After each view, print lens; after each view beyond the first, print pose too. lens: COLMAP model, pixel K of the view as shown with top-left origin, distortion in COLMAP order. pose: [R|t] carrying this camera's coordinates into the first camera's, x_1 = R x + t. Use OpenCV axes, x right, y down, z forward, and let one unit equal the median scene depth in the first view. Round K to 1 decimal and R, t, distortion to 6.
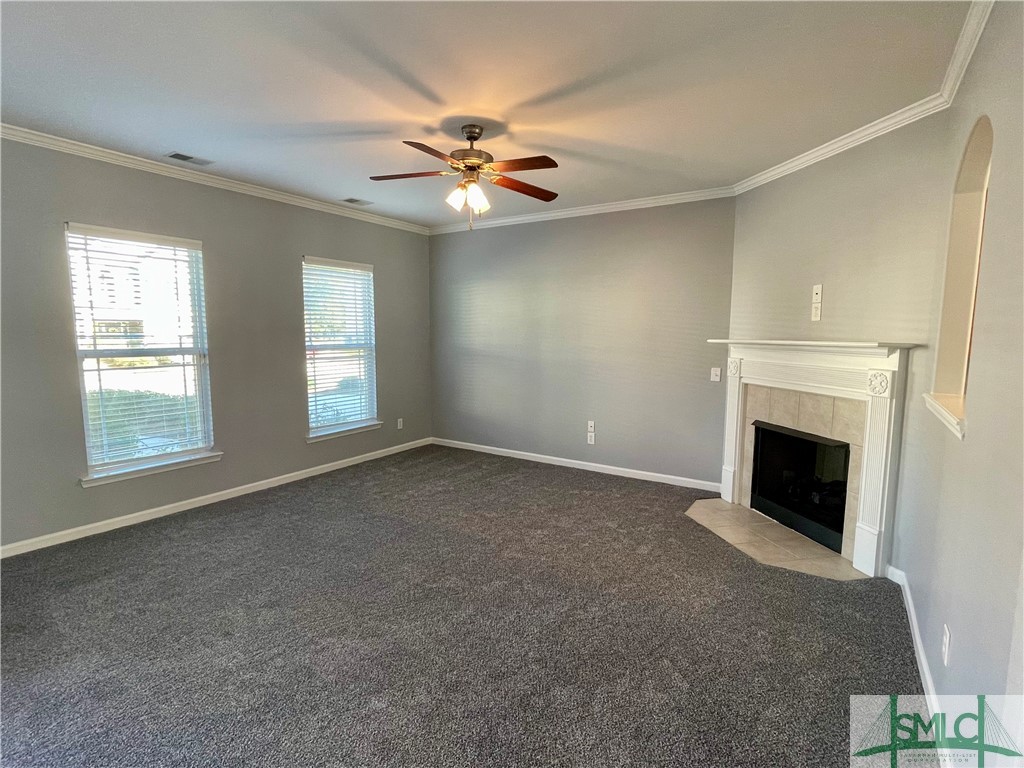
lens RADIAL K [[488.8, 0, 481.4], [0, 488.8, 372.9], [0, 0, 1]] dist [-0.002713, -0.001705]
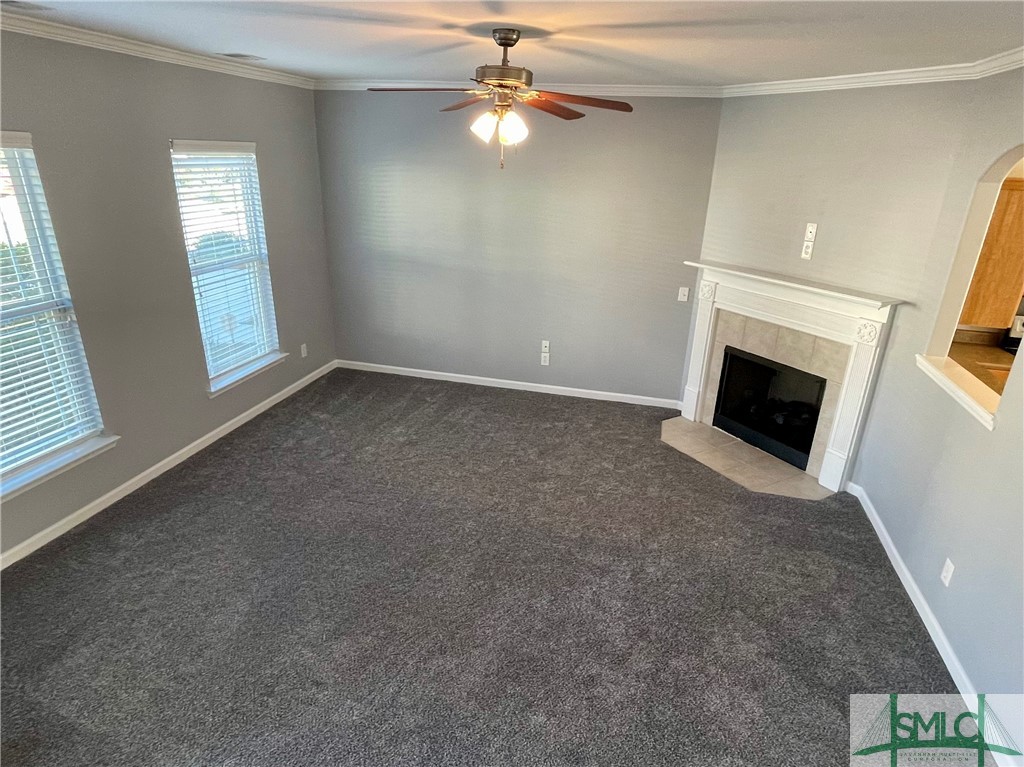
lens RADIAL K [[590.2, 0, 479.6], [0, 590.2, 369.6], [0, 0, 1]] dist [0.002104, -0.007384]
pose [[0.944726, -0.096209, 0.313427, -0.310442], [0.010426, 0.964308, 0.264577, -0.182045], [-0.327695, -0.246685, 0.912010, 0.030811]]
